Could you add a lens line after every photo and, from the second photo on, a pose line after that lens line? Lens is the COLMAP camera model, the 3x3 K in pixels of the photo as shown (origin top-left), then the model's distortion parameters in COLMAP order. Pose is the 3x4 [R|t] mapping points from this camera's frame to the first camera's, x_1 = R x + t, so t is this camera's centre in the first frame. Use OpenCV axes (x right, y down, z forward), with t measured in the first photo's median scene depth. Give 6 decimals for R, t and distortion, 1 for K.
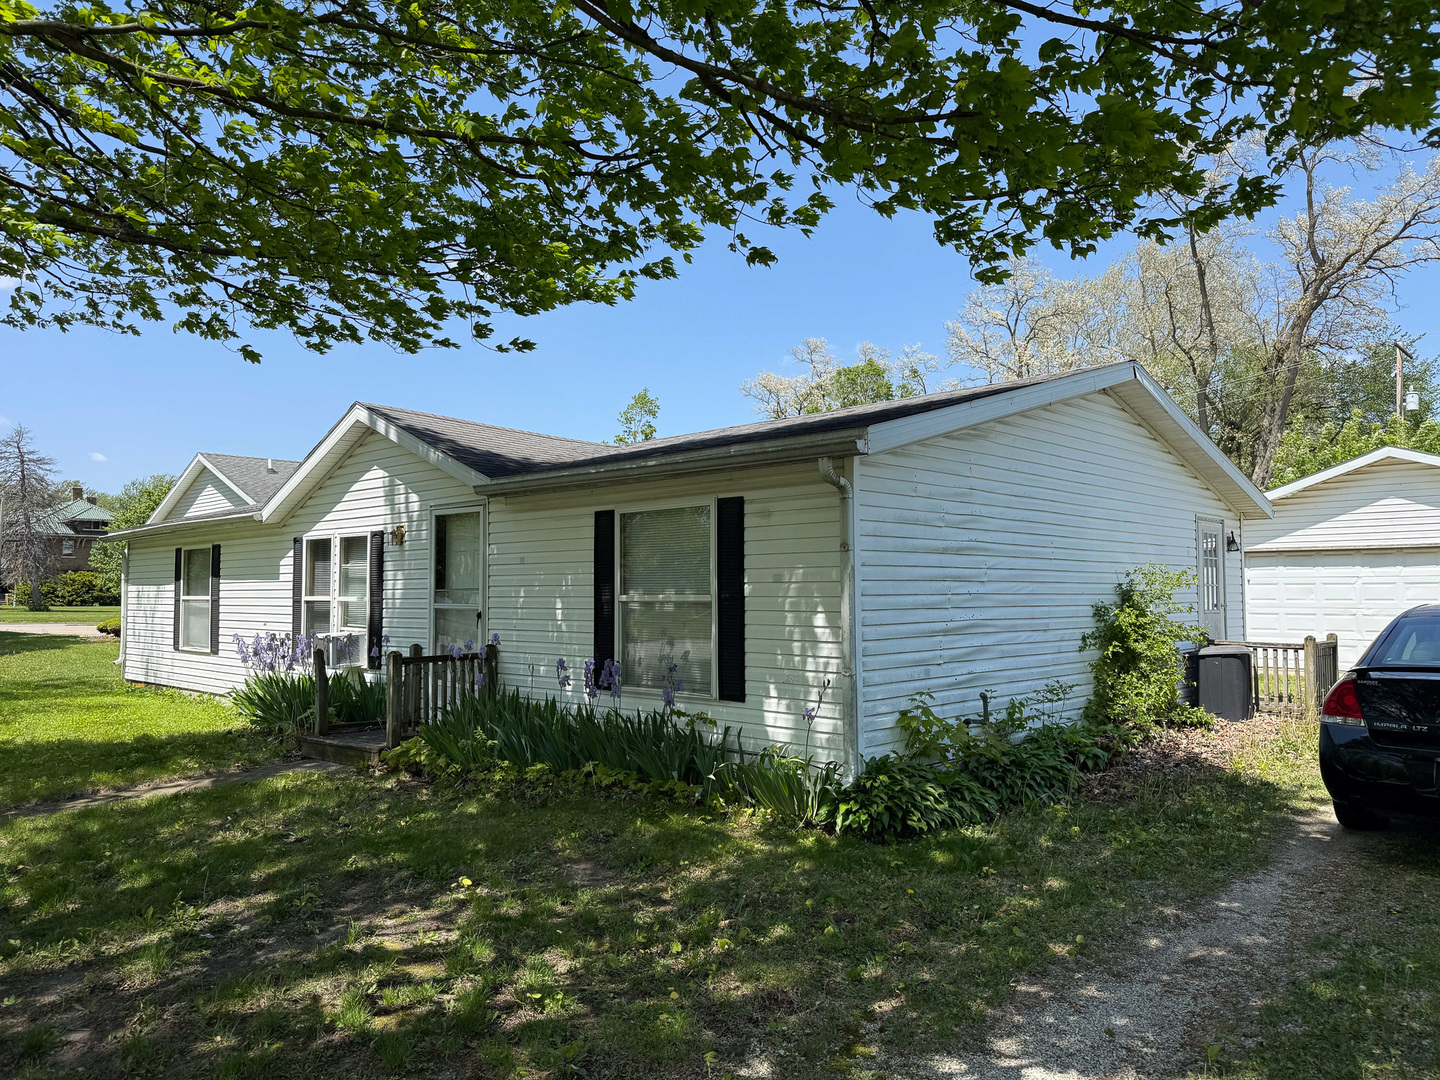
lens RADIAL K [[1017.1, 0, 720.0], [0, 1017.1, 540.0], [0, 0, 1]] dist [0.030264, -0.003426]
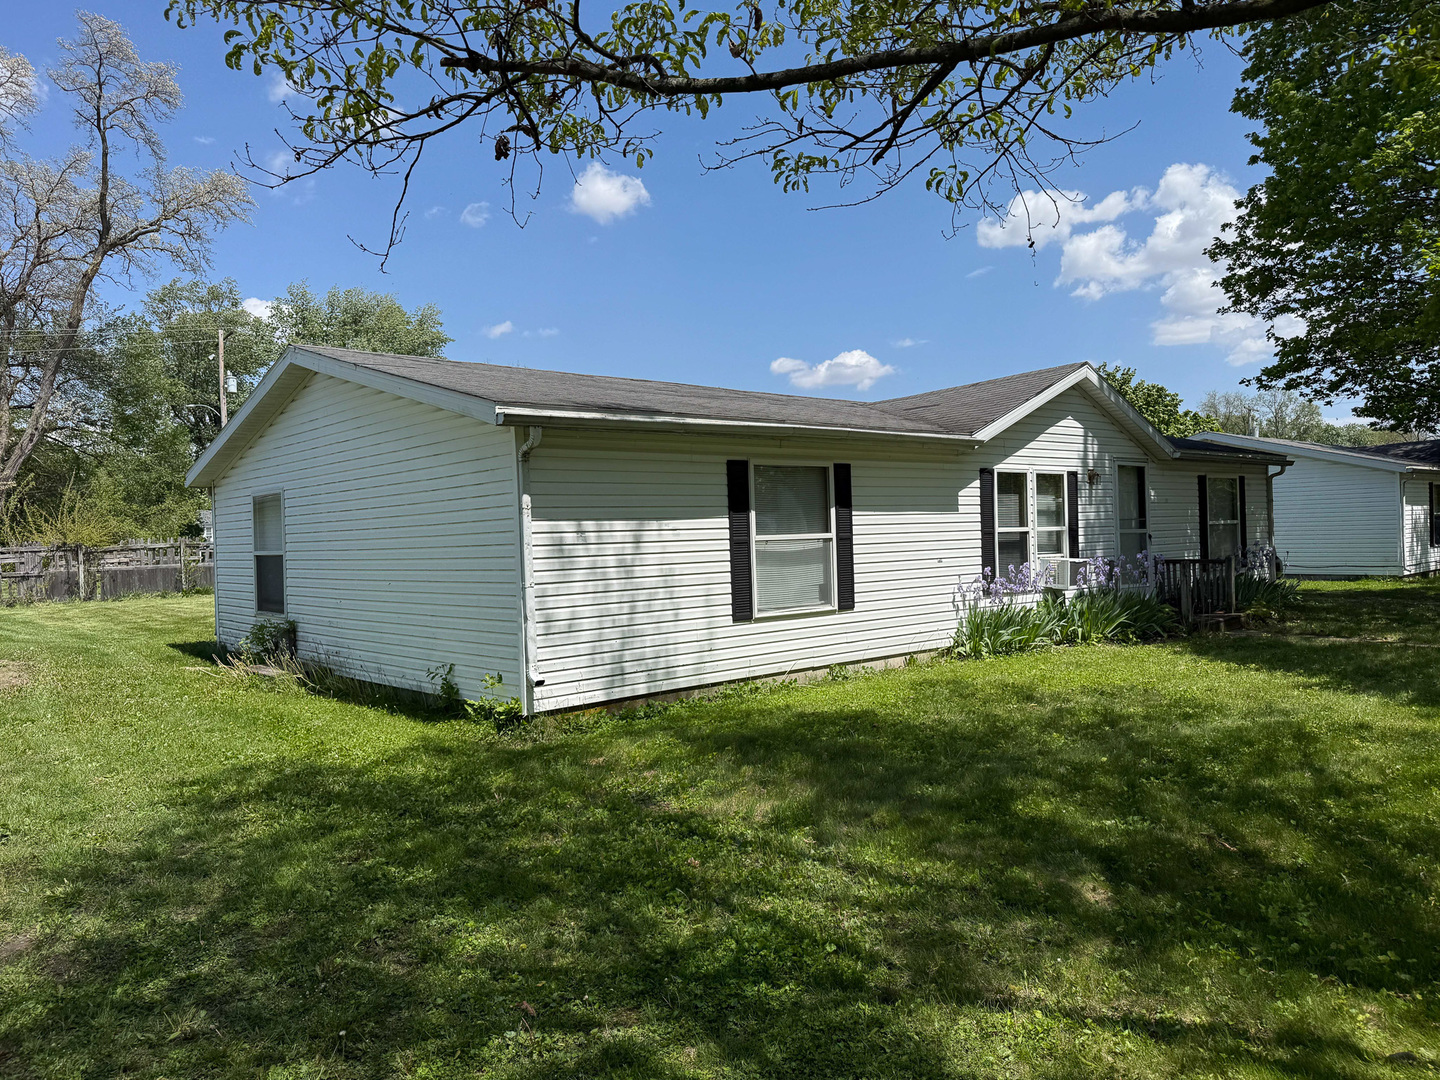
lens RADIAL K [[1017.1, 0, 720.0], [0, 1017.1, 540.0], [0, 0, 1]] dist [0.030264, -0.003426]
pose [[0.111380, -0.004879, 0.993766, -1.254059], [-0.021208, 0.999749, 0.007285, 0.057265], [-0.993552, -0.021887, 0.111249, 1.017260]]
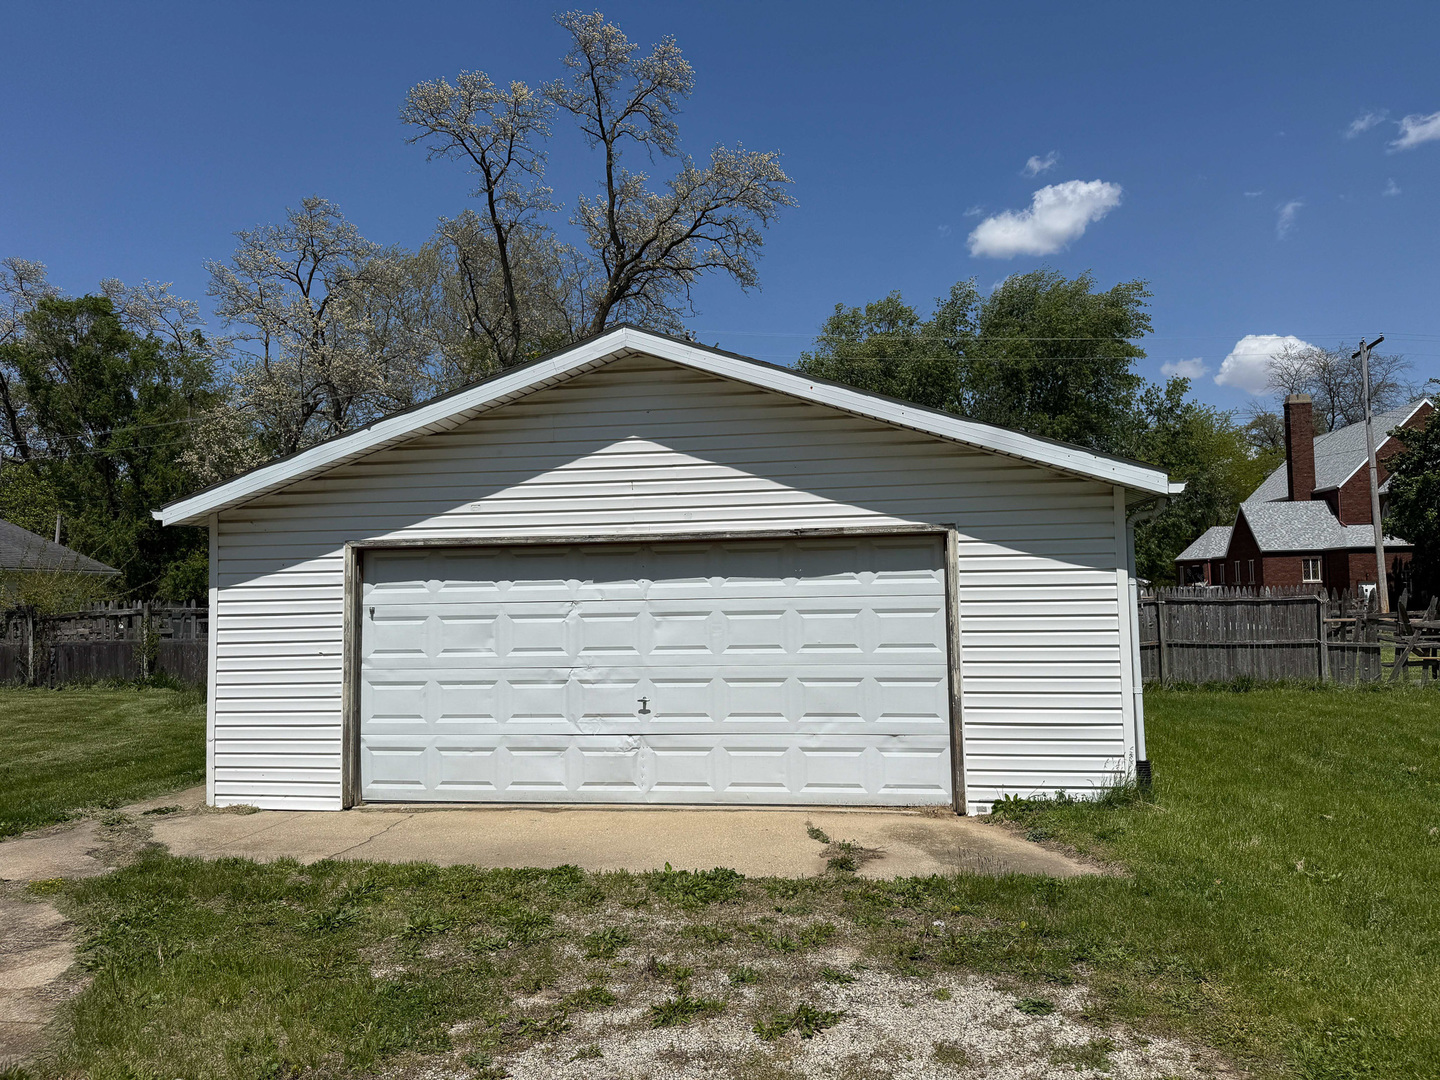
lens RADIAL K [[1017.1, 0, 720.0], [0, 1017.1, 540.0], [0, 0, 1]] dist [0.030264, -0.003426]
pose [[0.821377, 0.022485, 0.569942, 0.515302], [-0.016595, 0.999742, -0.015525, 0.016822], [-0.570144, 0.003294, 0.821538, 0.724892]]
